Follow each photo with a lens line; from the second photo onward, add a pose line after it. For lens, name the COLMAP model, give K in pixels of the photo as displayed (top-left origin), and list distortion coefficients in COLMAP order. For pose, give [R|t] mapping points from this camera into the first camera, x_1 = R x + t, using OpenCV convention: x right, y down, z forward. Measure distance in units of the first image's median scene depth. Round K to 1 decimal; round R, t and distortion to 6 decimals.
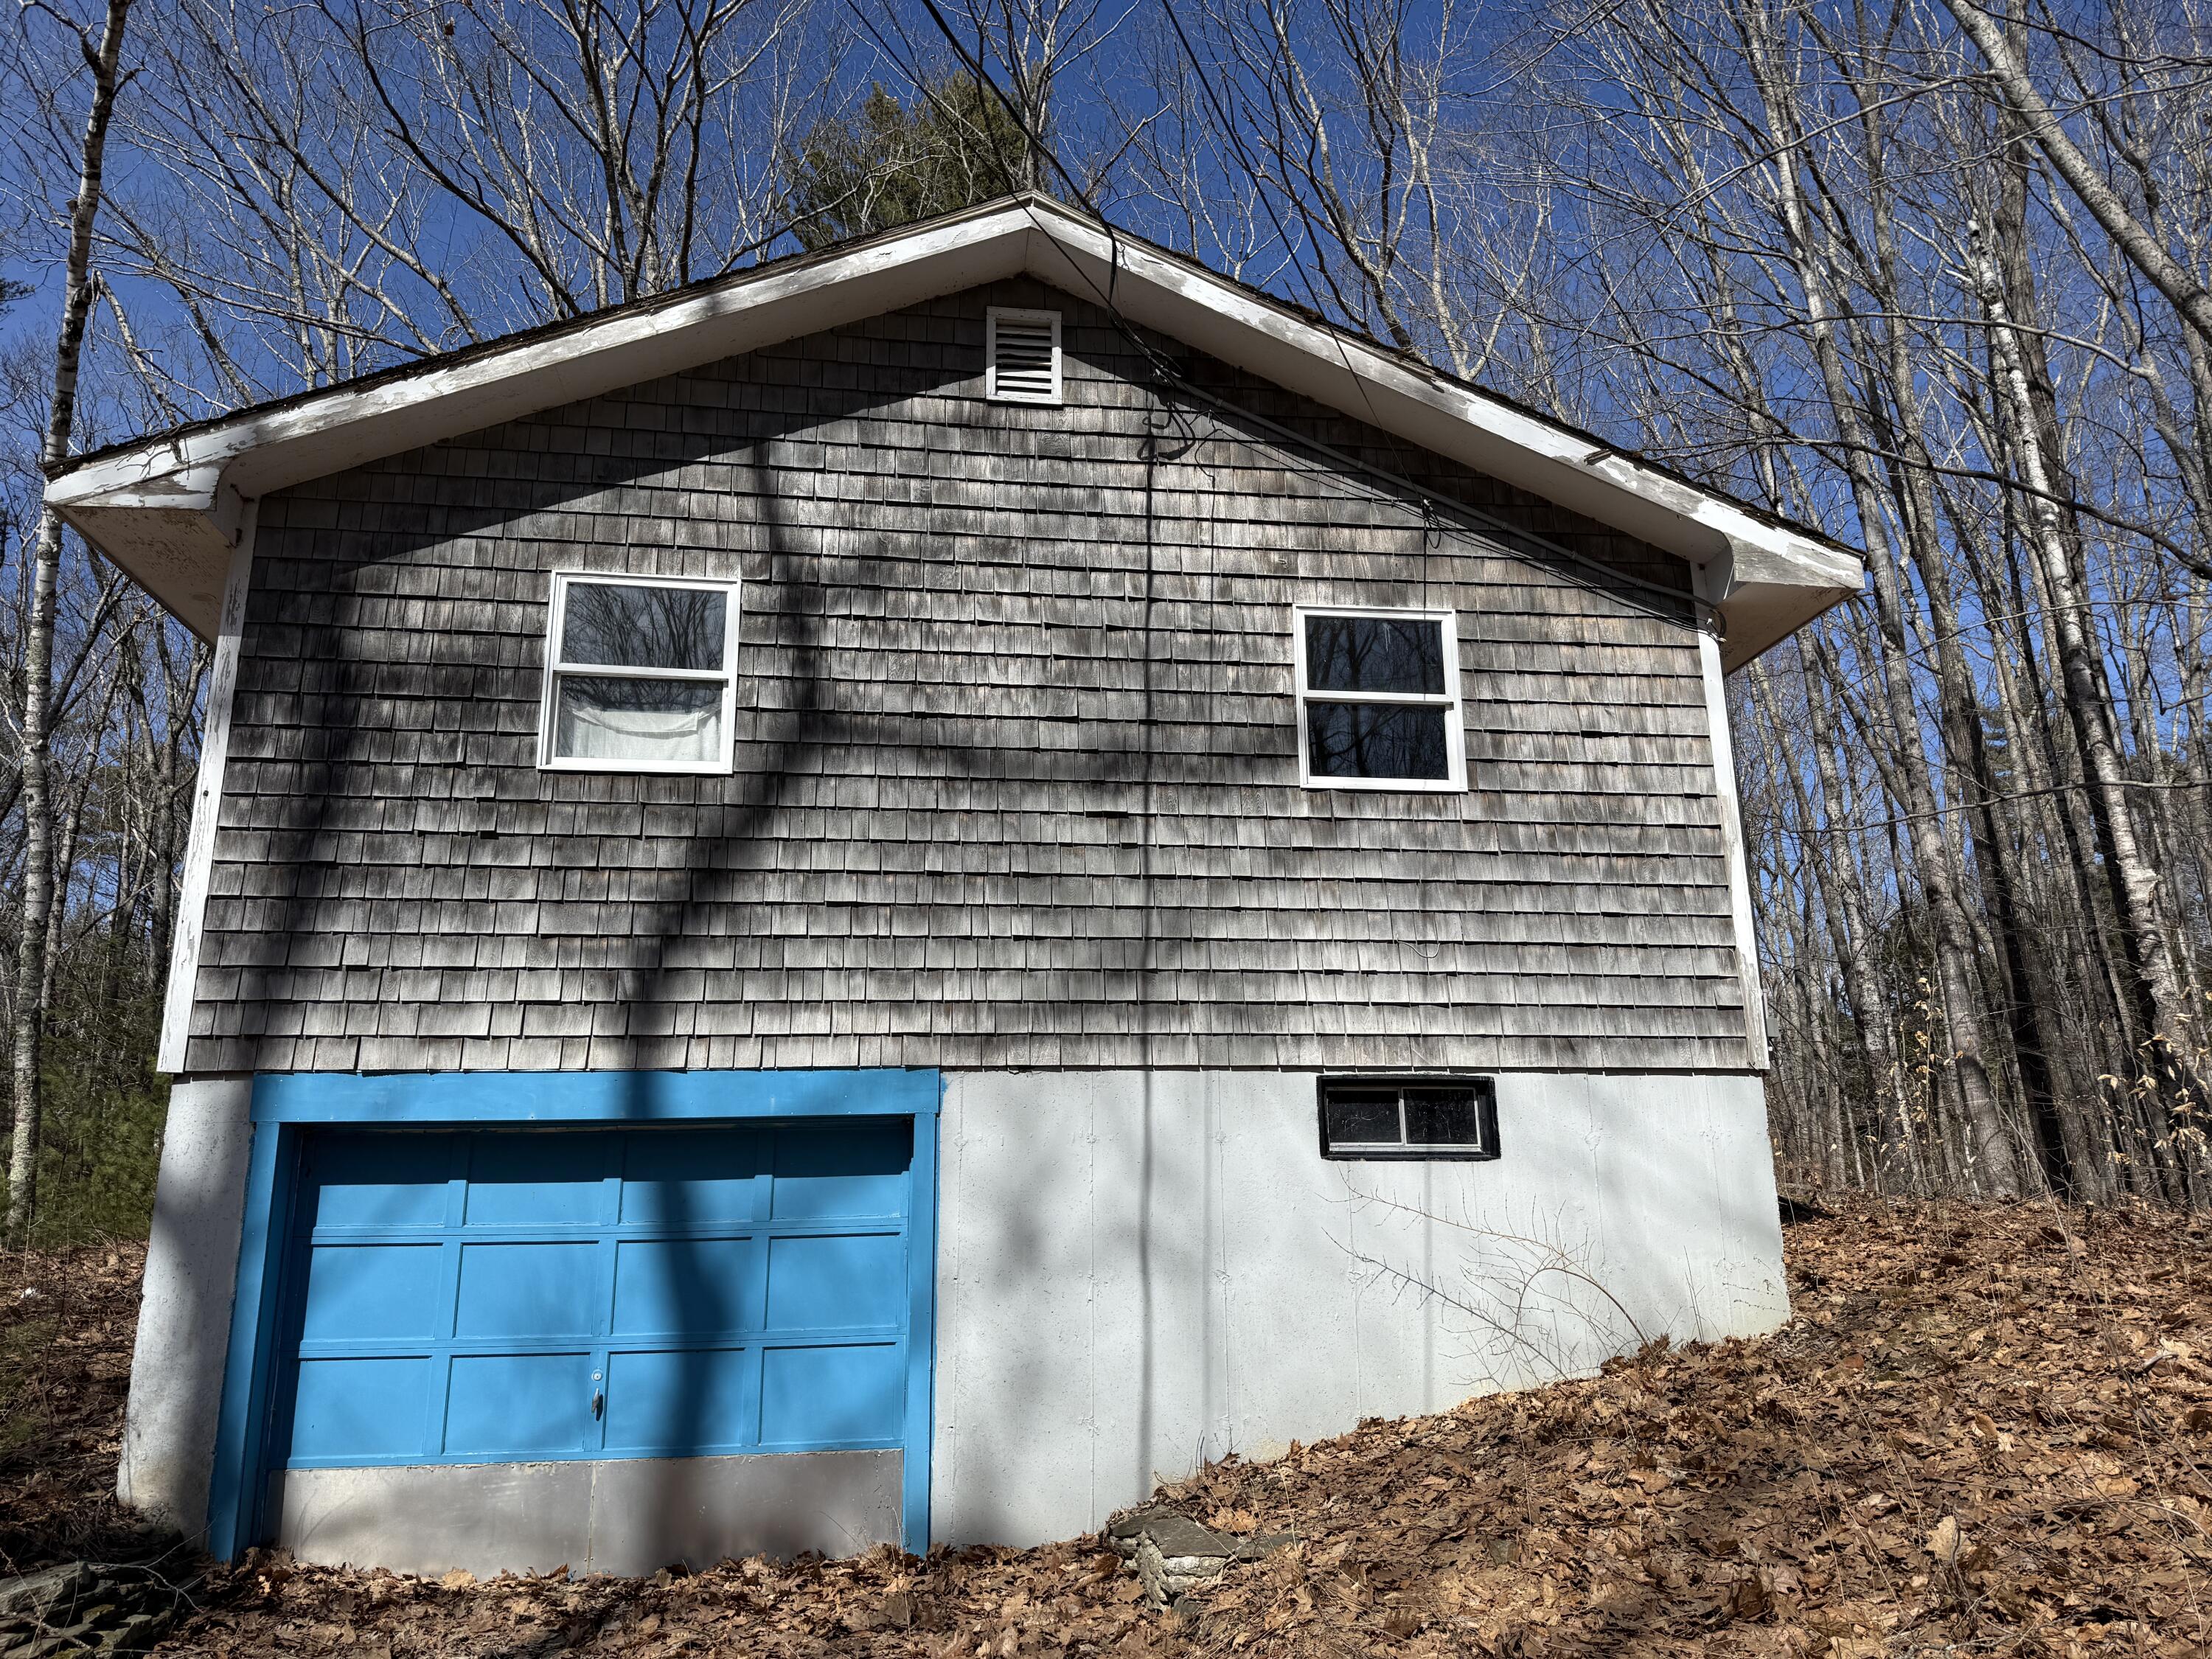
lens RADIAL K [[1546.9, 0, 1115.3], [0, 1546.9, 828.3], [0, 0, 1]] dist [0.015621, -0.023982]
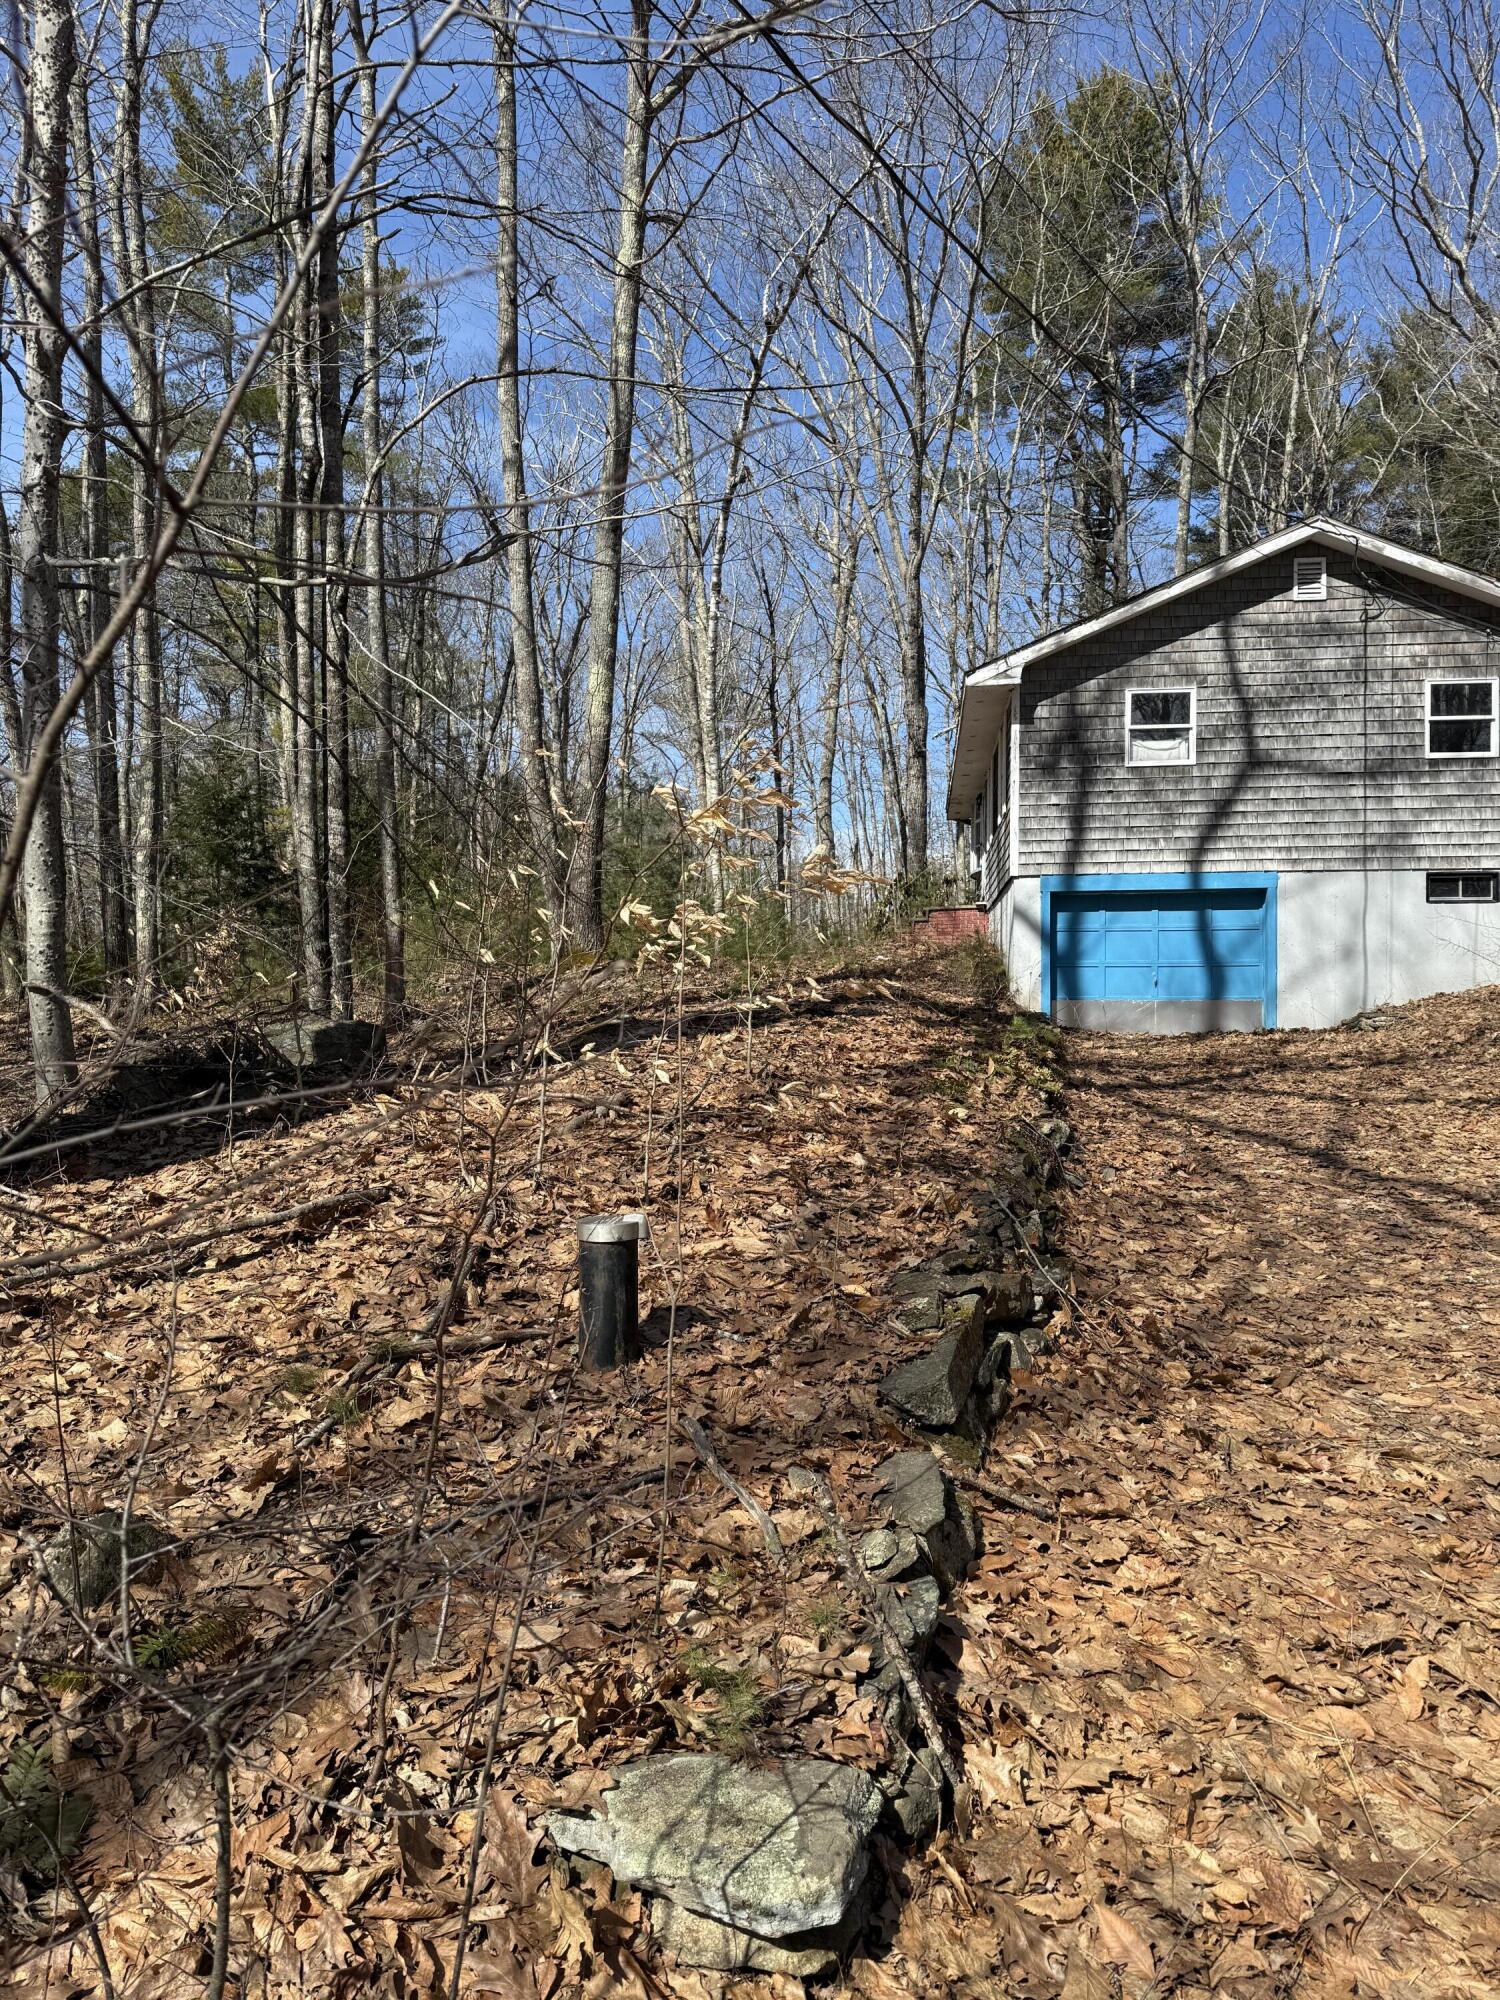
lens RADIAL K [[1398.7, 0, 735.5], [0, 1398.7, 1000.8], [0, 0, 1]] dist [0.015621, -0.023982]
pose [[0.961146, 0.014336, -0.275668, -0.340465], [0.054753, 0.968908, 0.241288, -0.269661], [0.270556, -0.247007, 0.930477, -1.599212]]
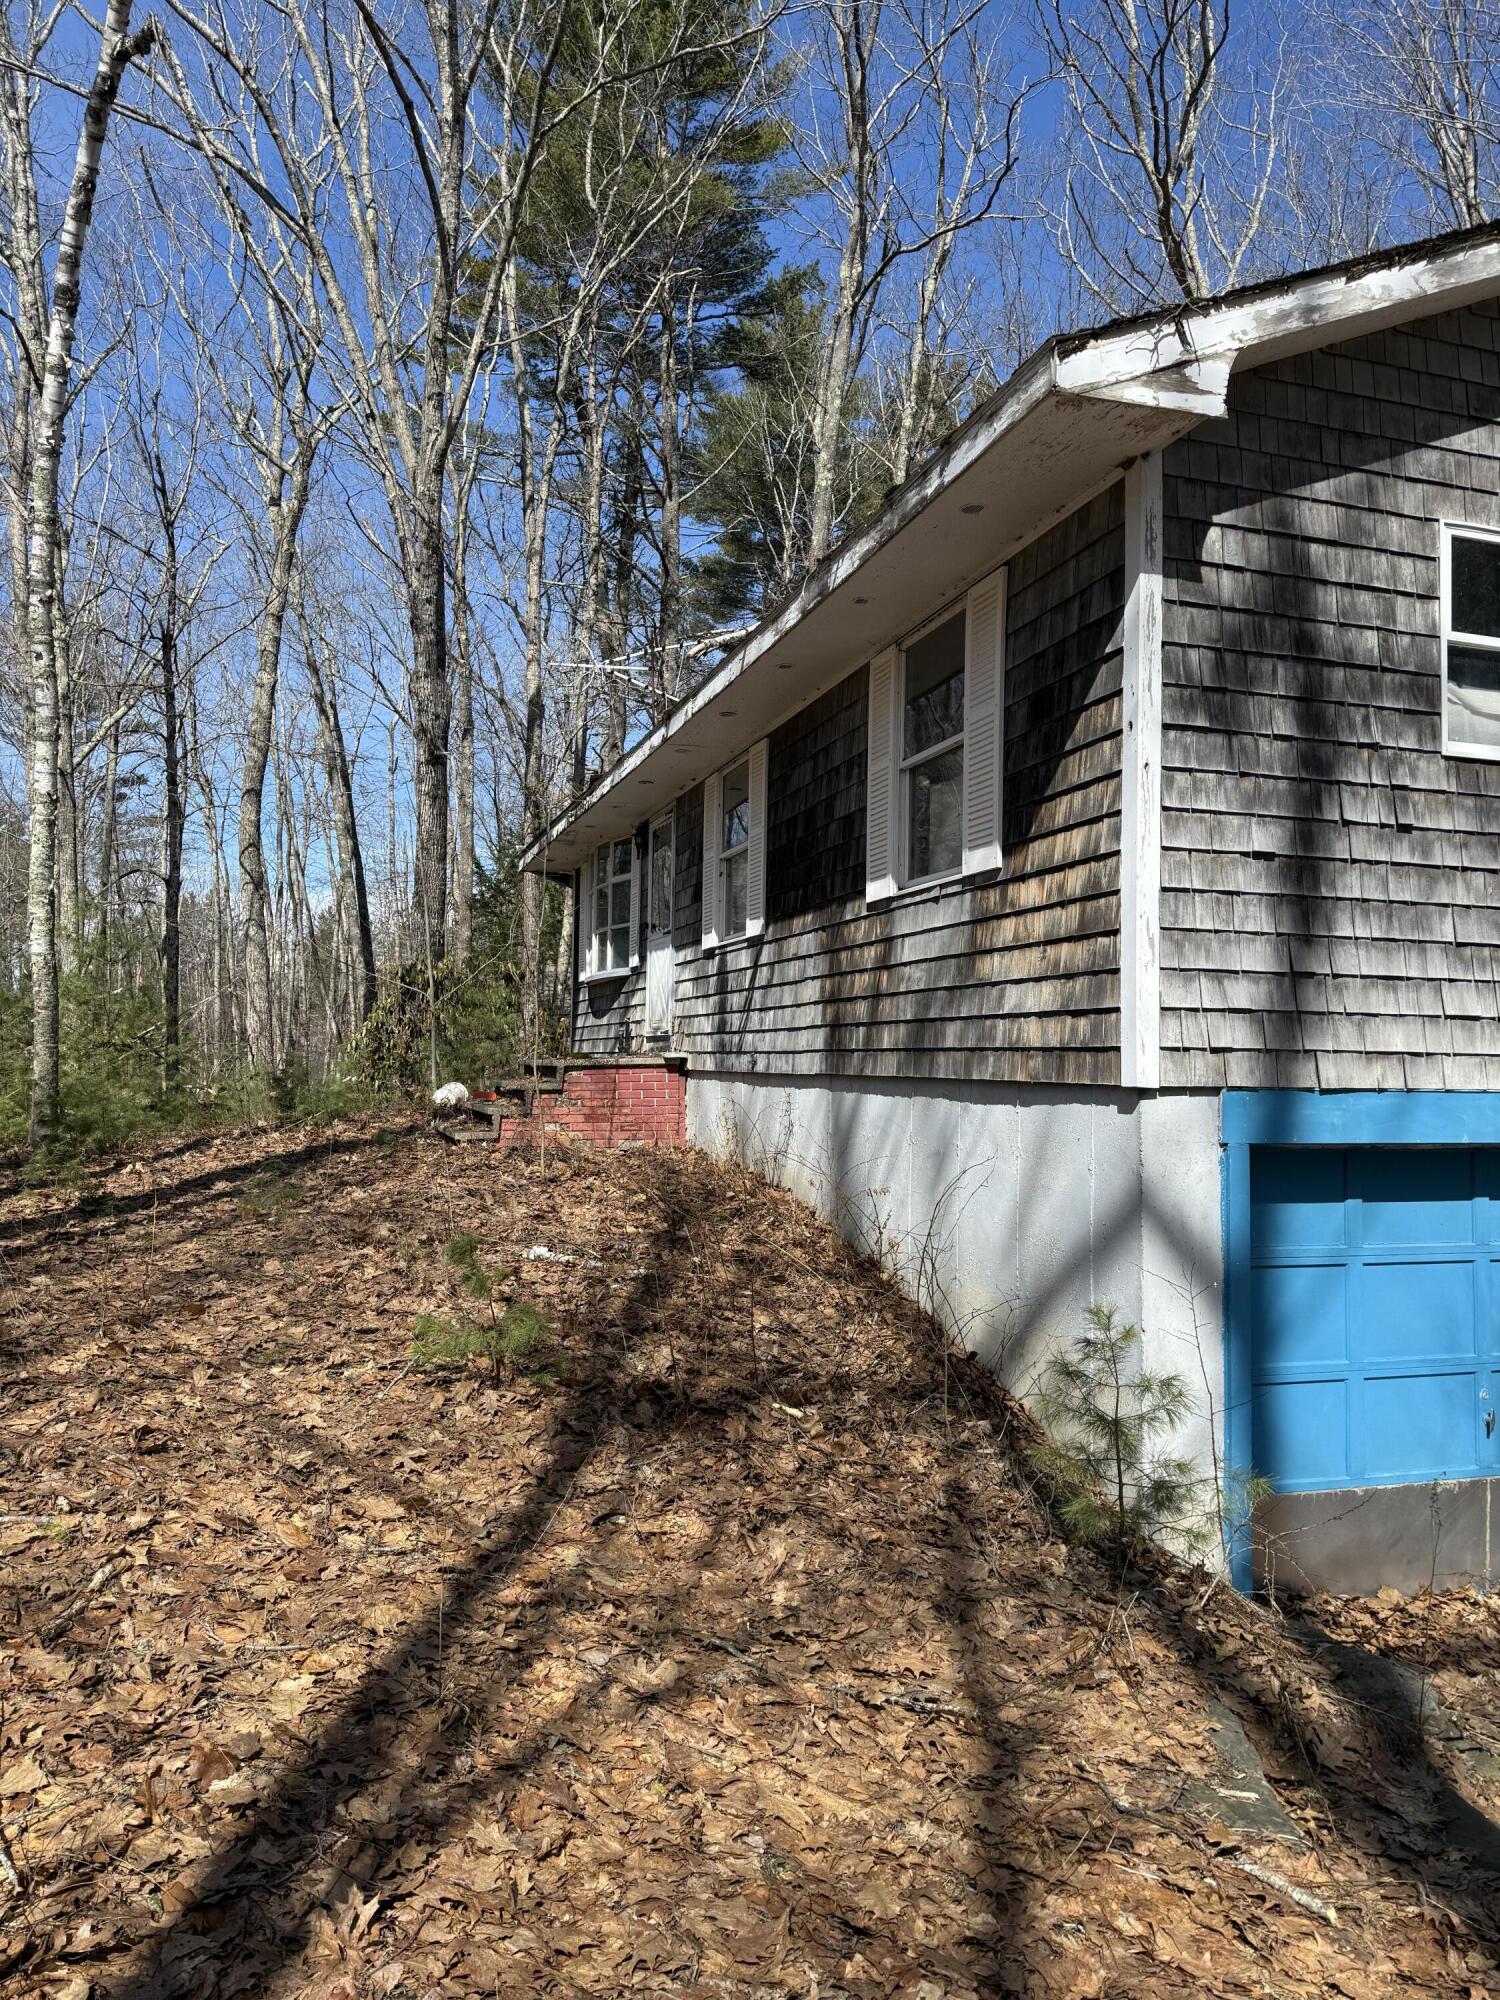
lens RADIAL K [[1398.7, 0, 754.7], [0, 1398.7, 996.4], [0, 0, 1]] dist [0.015621, -0.023982]
pose [[0.986258, 0.037681, 0.160860, -0.868036], [-0.069501, 0.977928, 0.197045, -0.033033], [-0.149885, -0.205517, 0.967108, 0.241474]]
